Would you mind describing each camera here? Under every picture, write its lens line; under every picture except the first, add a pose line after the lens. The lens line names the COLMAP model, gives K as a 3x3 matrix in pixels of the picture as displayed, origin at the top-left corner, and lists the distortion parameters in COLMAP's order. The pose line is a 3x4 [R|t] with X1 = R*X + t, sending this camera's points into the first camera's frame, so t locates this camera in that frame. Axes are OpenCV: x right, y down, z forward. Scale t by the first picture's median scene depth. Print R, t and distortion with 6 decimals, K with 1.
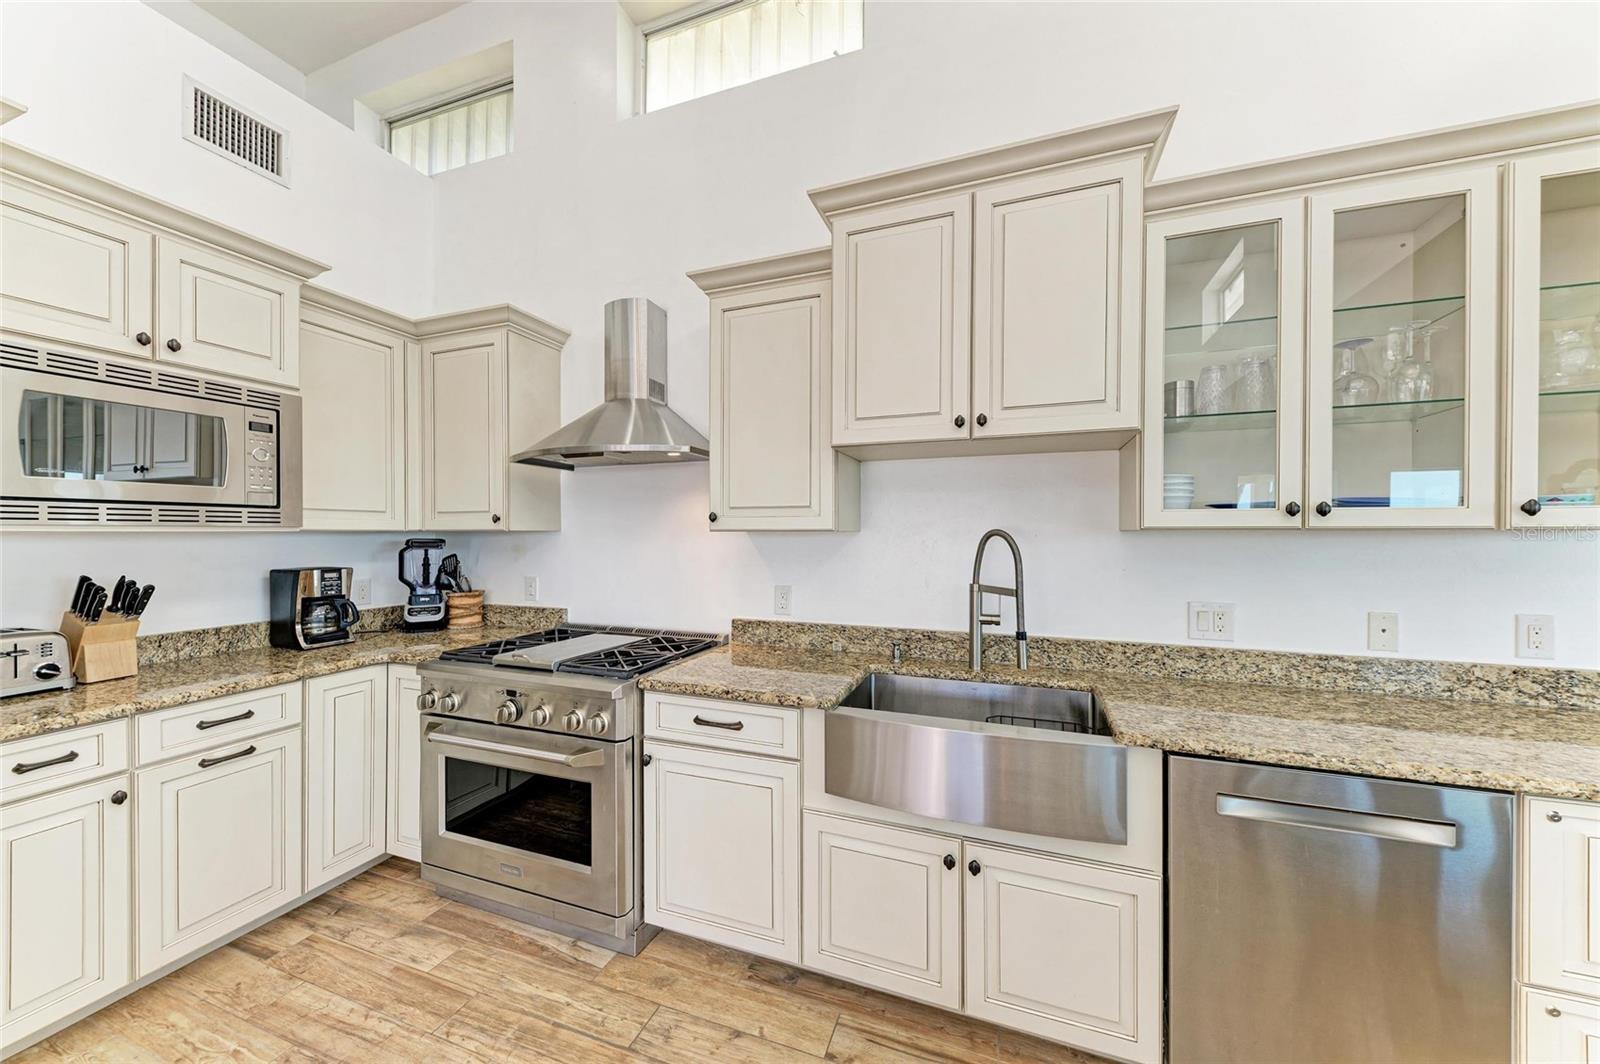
lens RADIAL K [[571.5, 0, 799.0], [0, 571.5, 534.5], [0, 0, 1]] dist [0.011266, -0.004461]
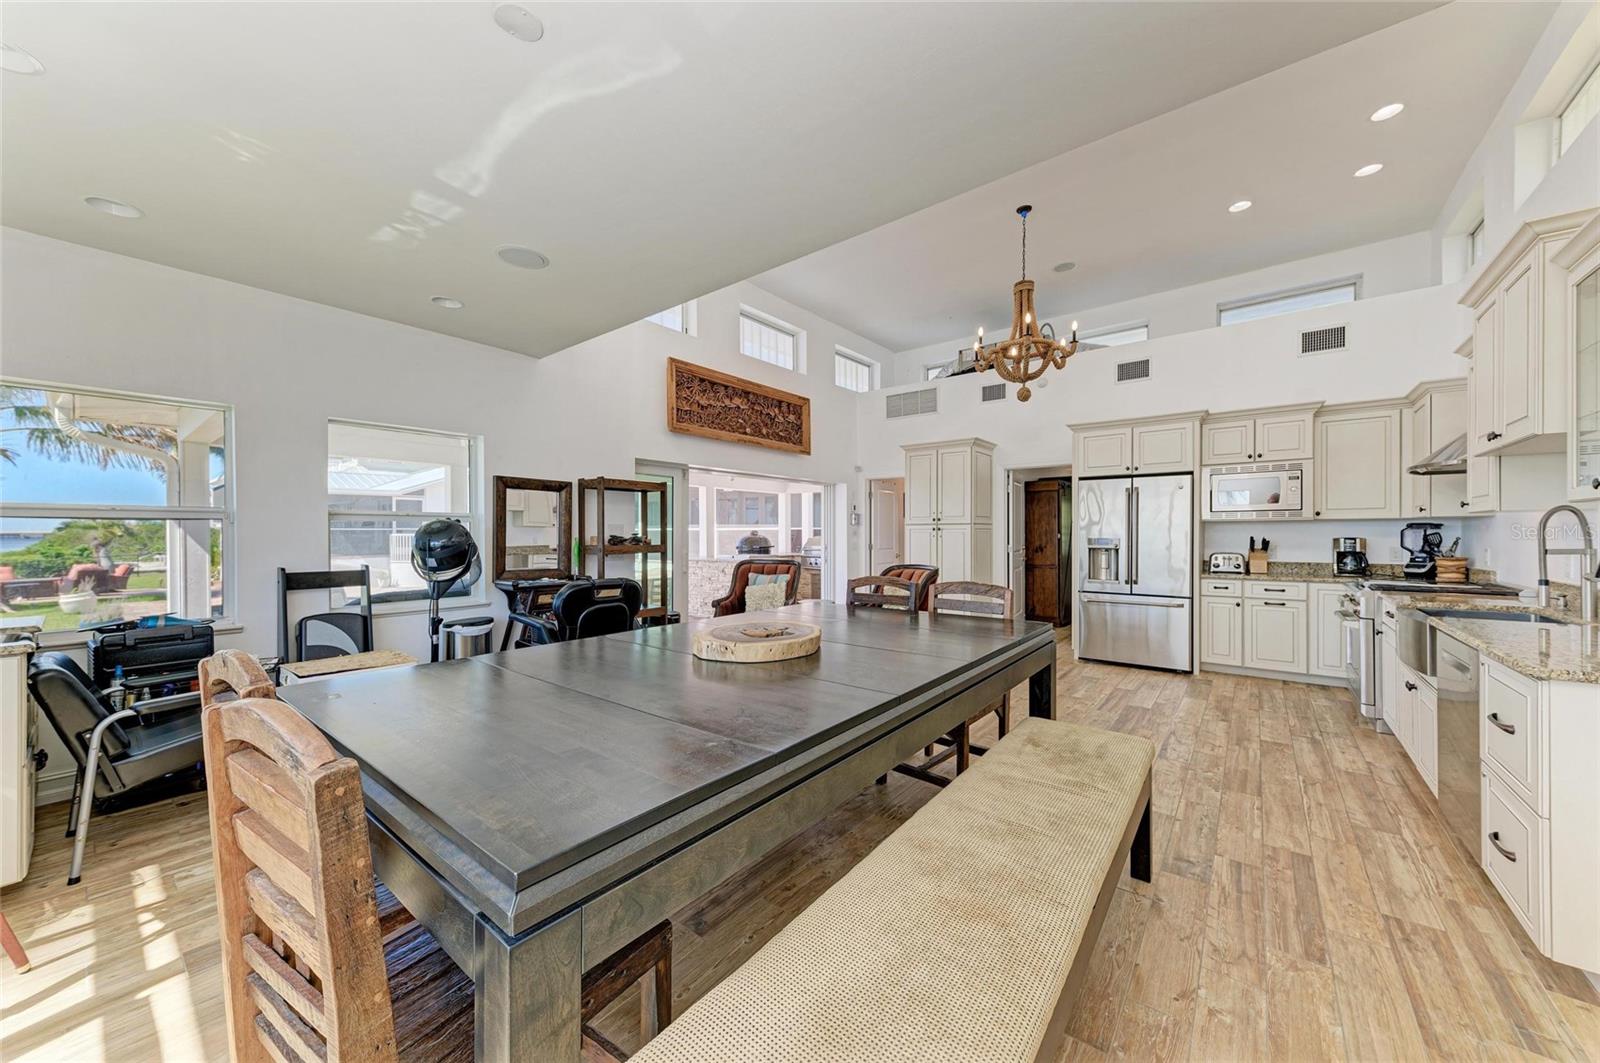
lens RADIAL K [[571.5, 0, 799.0], [0, 571.5, 534.0], [0, 0, 1]] dist [0.011266, -0.004461]
pose [[-0.307326, 0.003192, -0.951599, 2.172791], [-0.000419, 0.999994, 0.003490, 0.049559], [0.951604, 0.001471, -0.307322, -0.278609]]
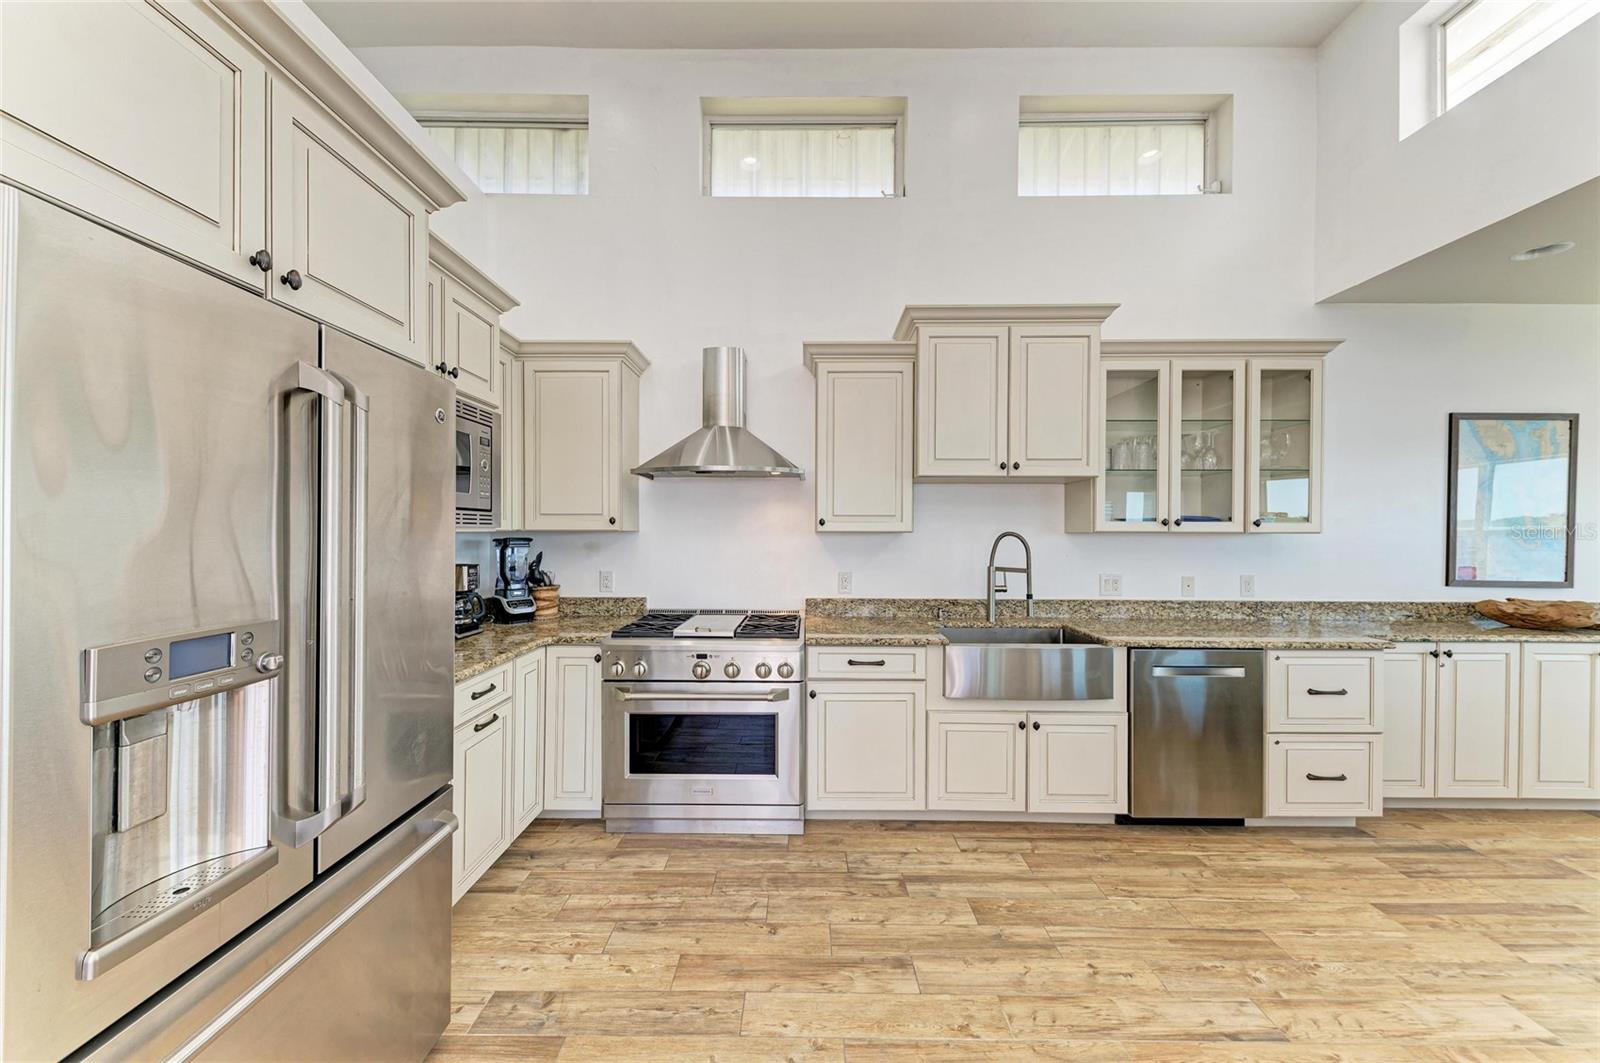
lens RADIAL K [[571.5, 0, 799.0], [0, 571.5, 534.0], [0, 0, 1]] dist [0.011266, -0.004461]
pose [[0.940224, 0.001707, 0.340552, -0.767431], [-0.001994, 0.999998, 0.000492, -0.002661], [-0.340550, -0.001141, 0.940226, -0.313005]]
